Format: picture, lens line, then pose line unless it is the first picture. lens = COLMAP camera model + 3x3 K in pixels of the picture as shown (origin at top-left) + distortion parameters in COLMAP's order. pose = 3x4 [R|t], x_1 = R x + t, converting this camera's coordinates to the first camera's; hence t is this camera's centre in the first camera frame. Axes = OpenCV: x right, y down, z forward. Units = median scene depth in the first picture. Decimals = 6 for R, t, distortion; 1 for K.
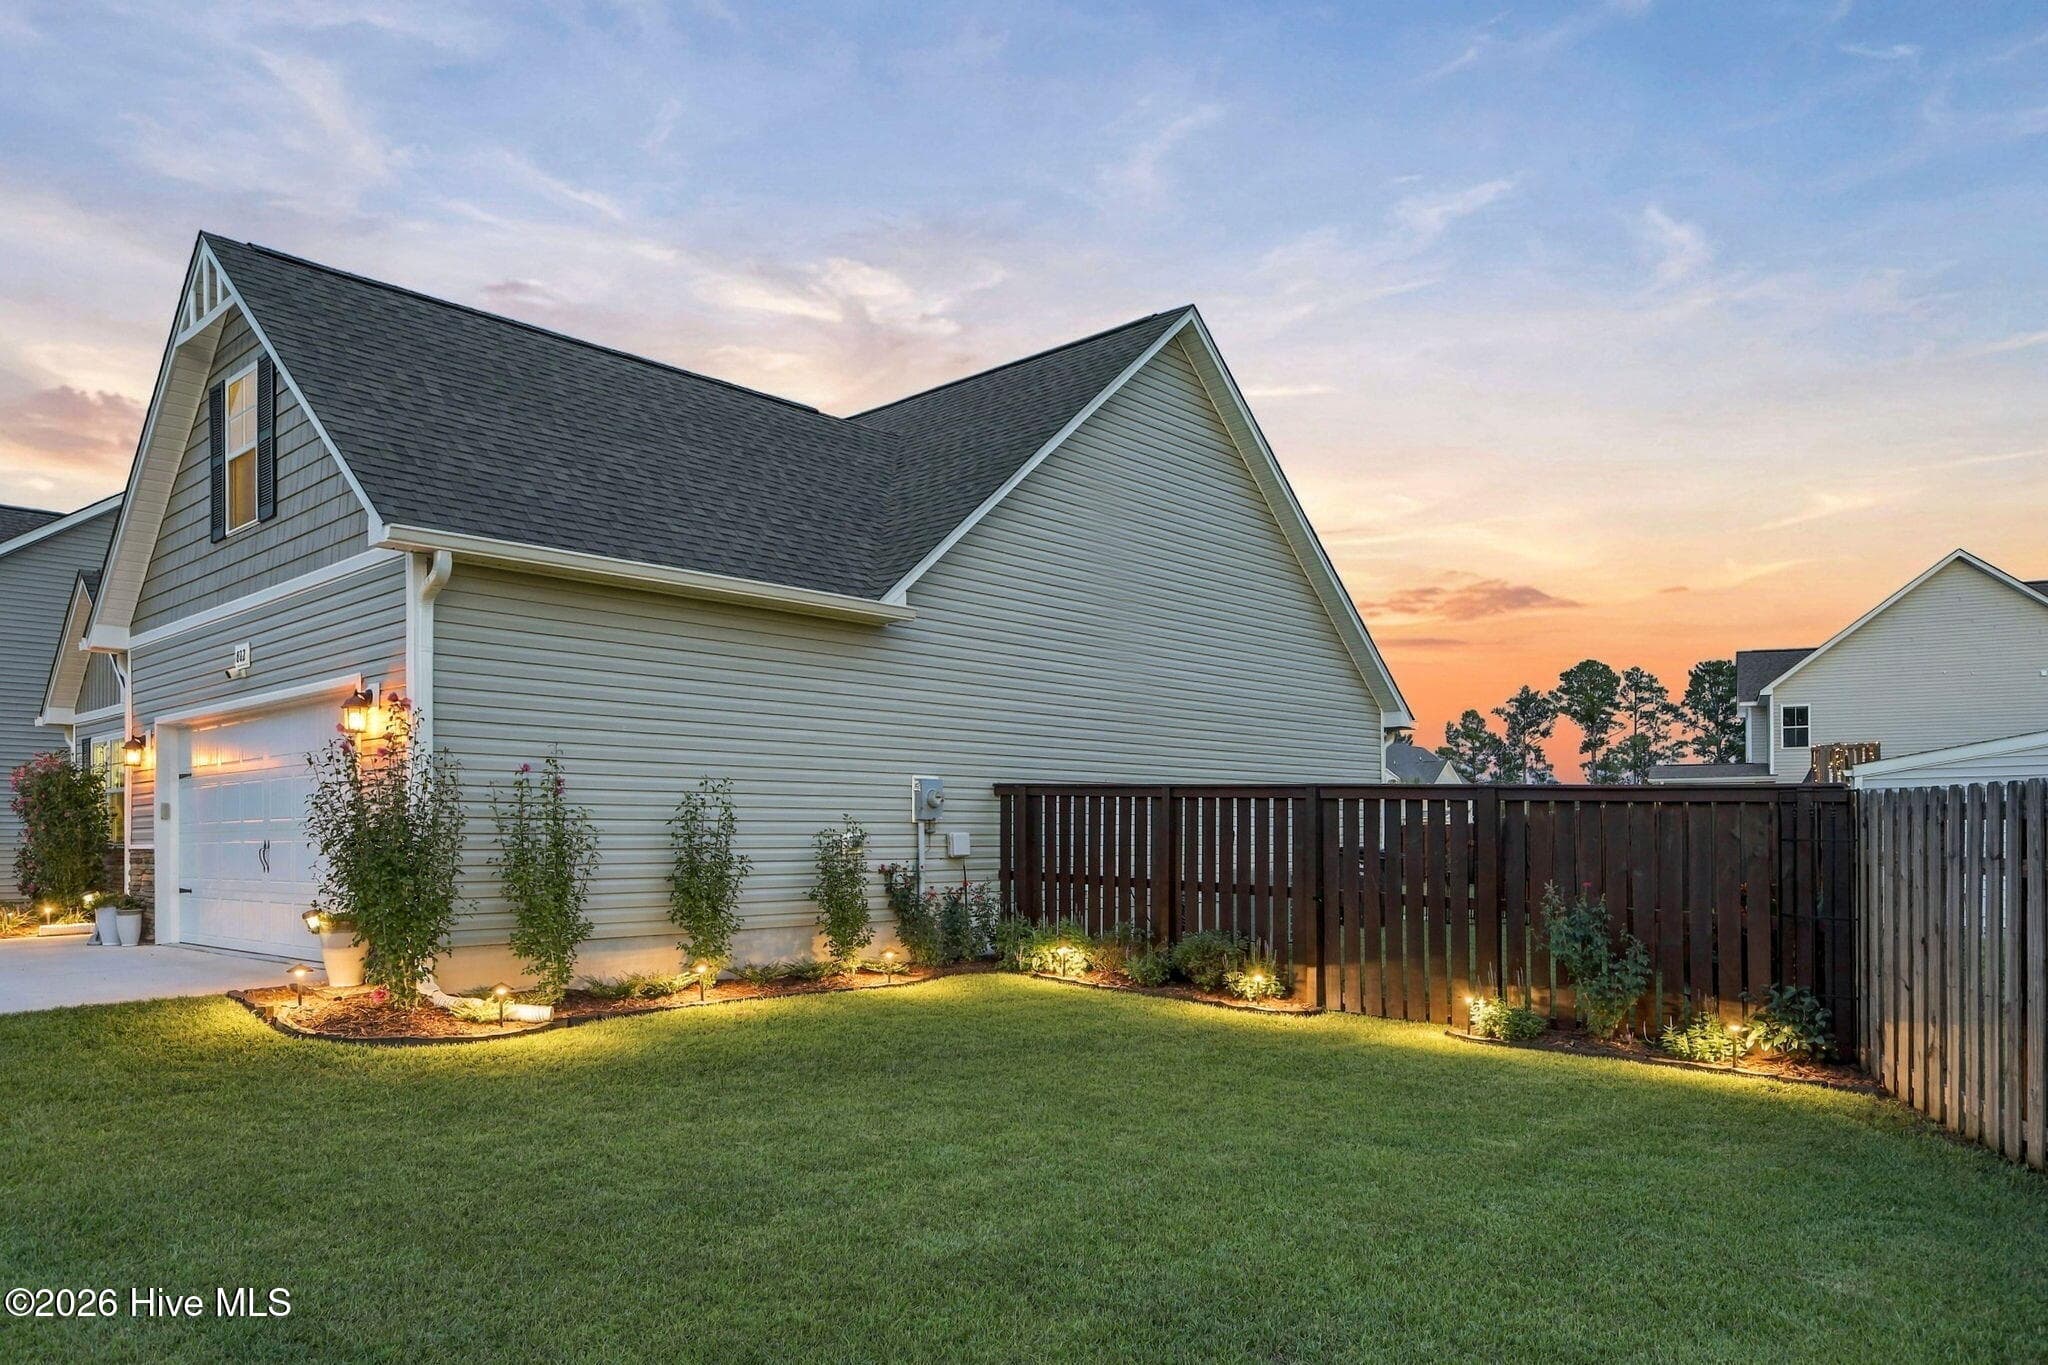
lens RADIAL K [[1363.4, 0, 1018.3], [0, 1363.4, 727.6], [0, 0, 1]] dist [-0.019586, 0.001609]
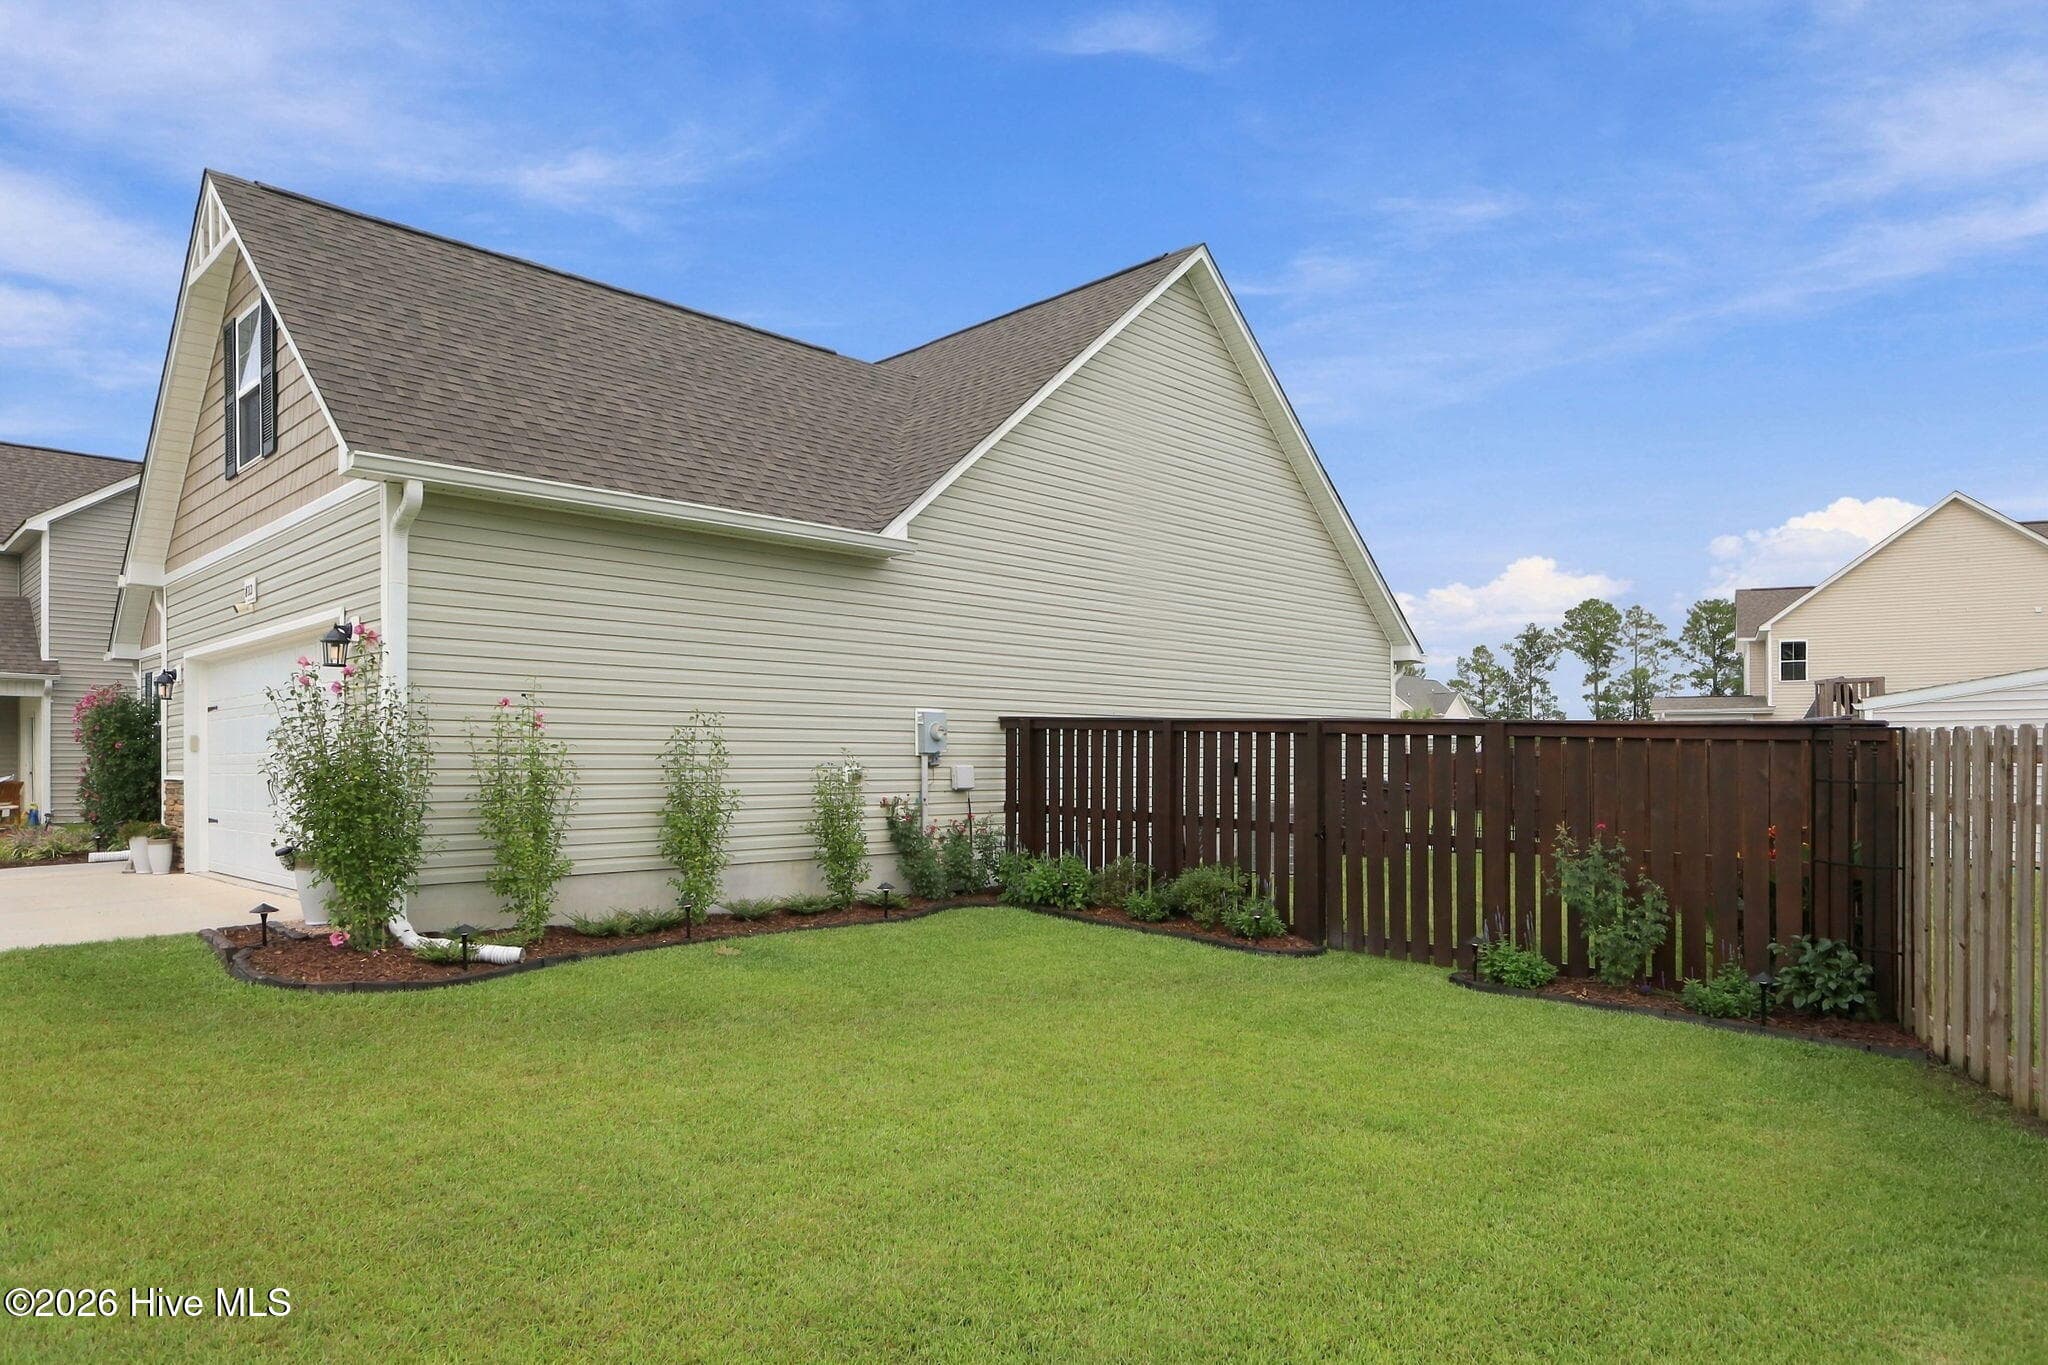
lens RADIAL K [[1233.8, 0, 1024.0], [0, 1233.8, 682.5], [0, 0, 1]] dist [-0.004103, -0.002477]
pose [[0.999440, 0.000159, -0.033464, 0.034756], [0.000399, 0.999861, 0.016678, 0.000527], [0.033462, -0.016682, 0.999301, 0.100729]]
